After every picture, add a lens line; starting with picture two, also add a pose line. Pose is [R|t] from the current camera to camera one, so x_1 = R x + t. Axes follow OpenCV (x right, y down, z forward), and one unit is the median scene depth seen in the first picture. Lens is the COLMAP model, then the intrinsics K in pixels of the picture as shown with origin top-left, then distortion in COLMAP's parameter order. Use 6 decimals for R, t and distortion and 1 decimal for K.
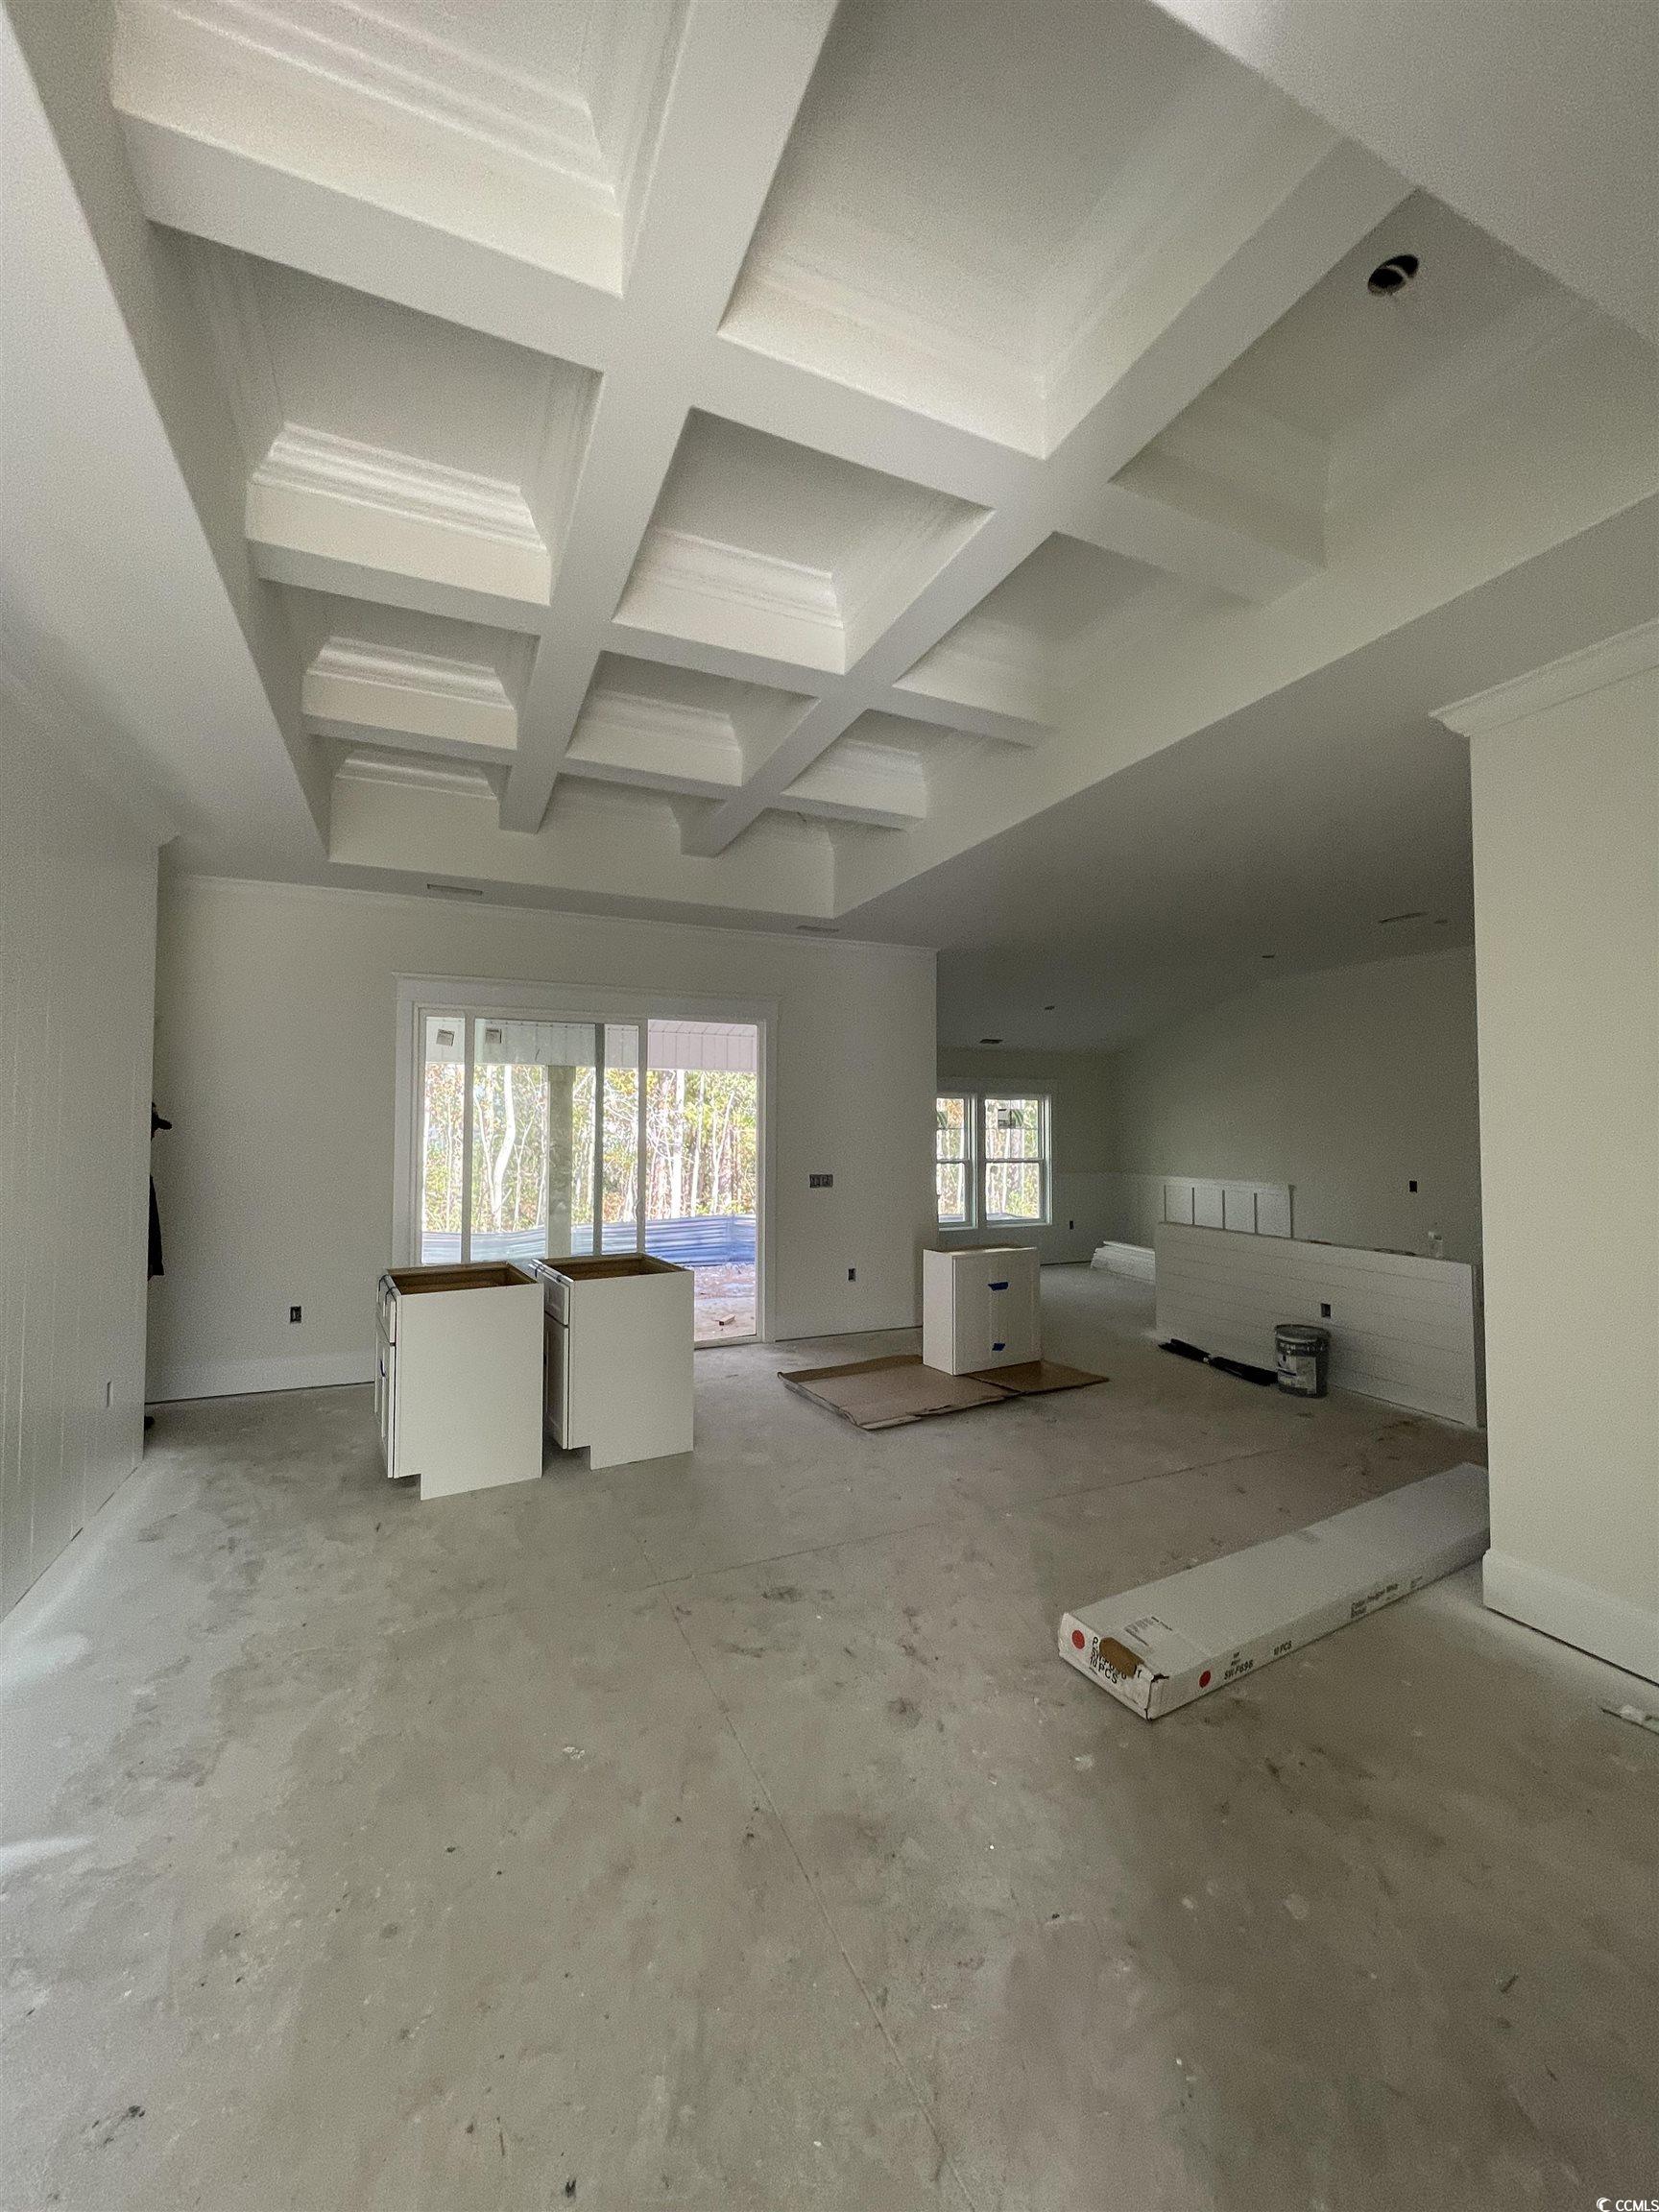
lens RADIAL K [[886.0, 0, 823.0], [0, 886.0, 1089.5], [0, 0, 1]] dist [-0.000274, 0.000042]
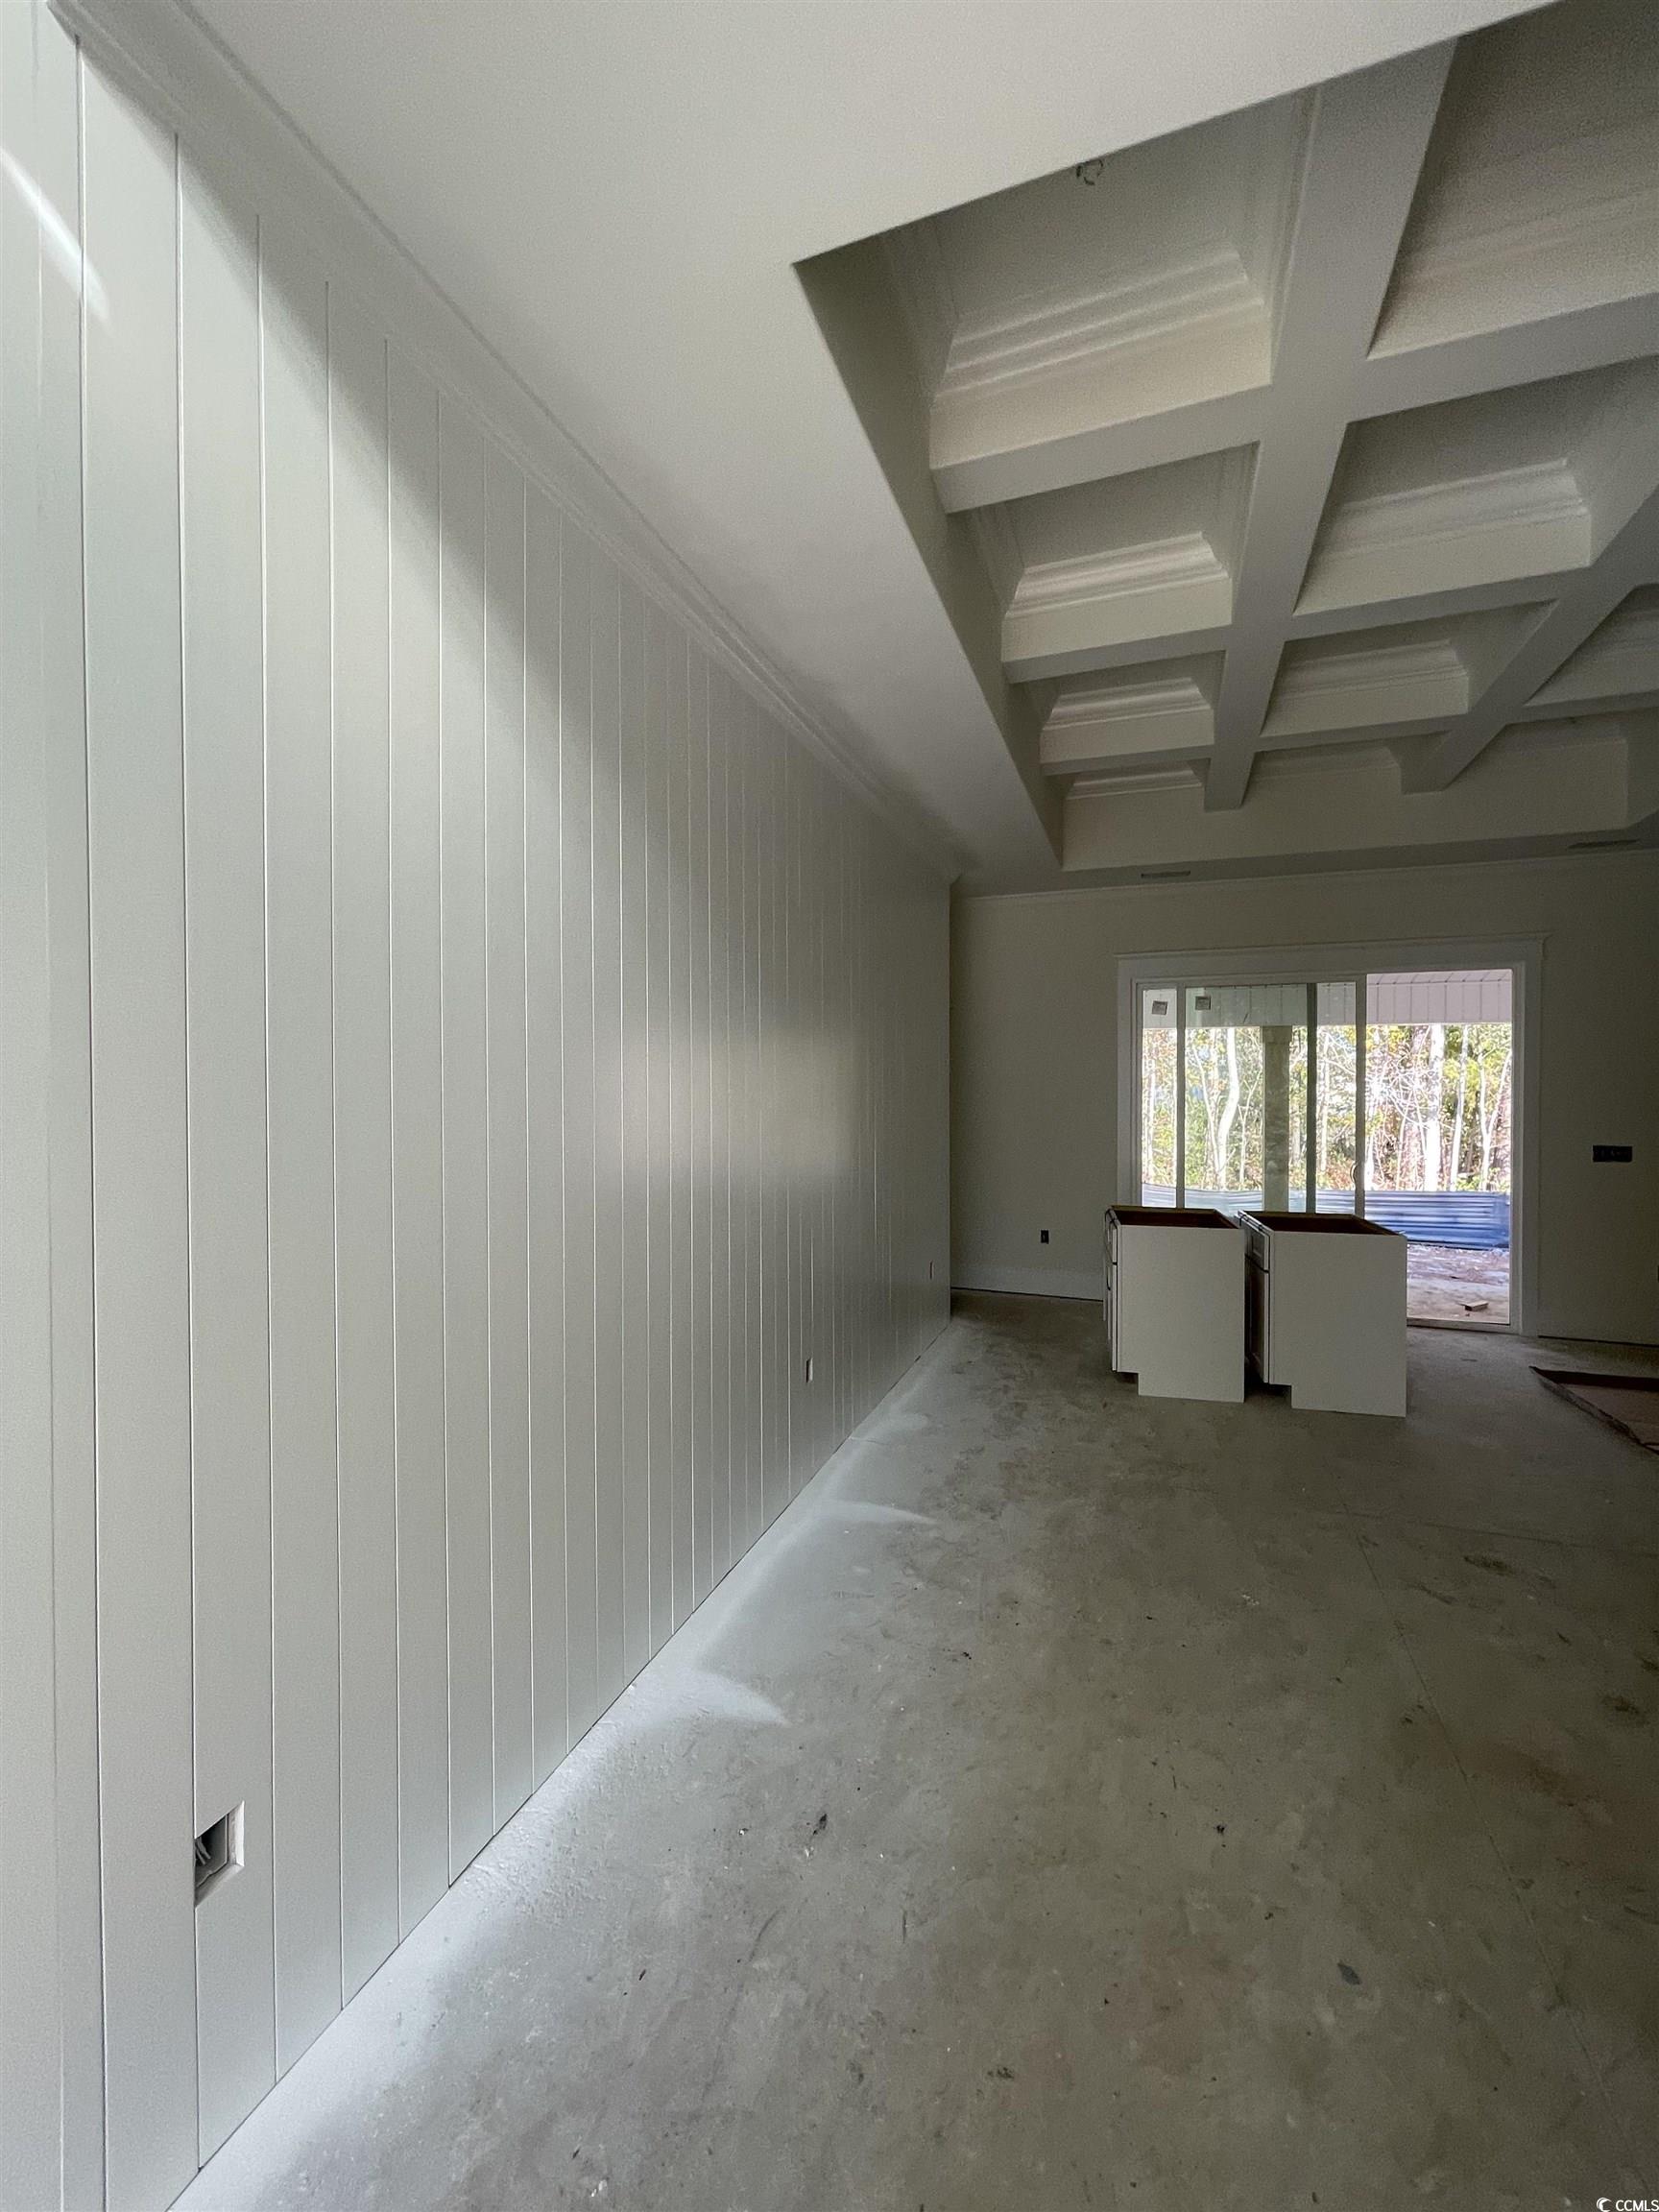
lens RADIAL K [[886.0, 0, 829.9], [0, 886.0, 1097.2], [0, 0, 1]] dist [-0.000274, 0.000042]
pose [[0.714906, 0.008980, -0.699163, 0.078984], [0.027932, 0.998753, 0.041390, -0.004590], [0.698662, -0.049119, 0.713764, -0.125957]]
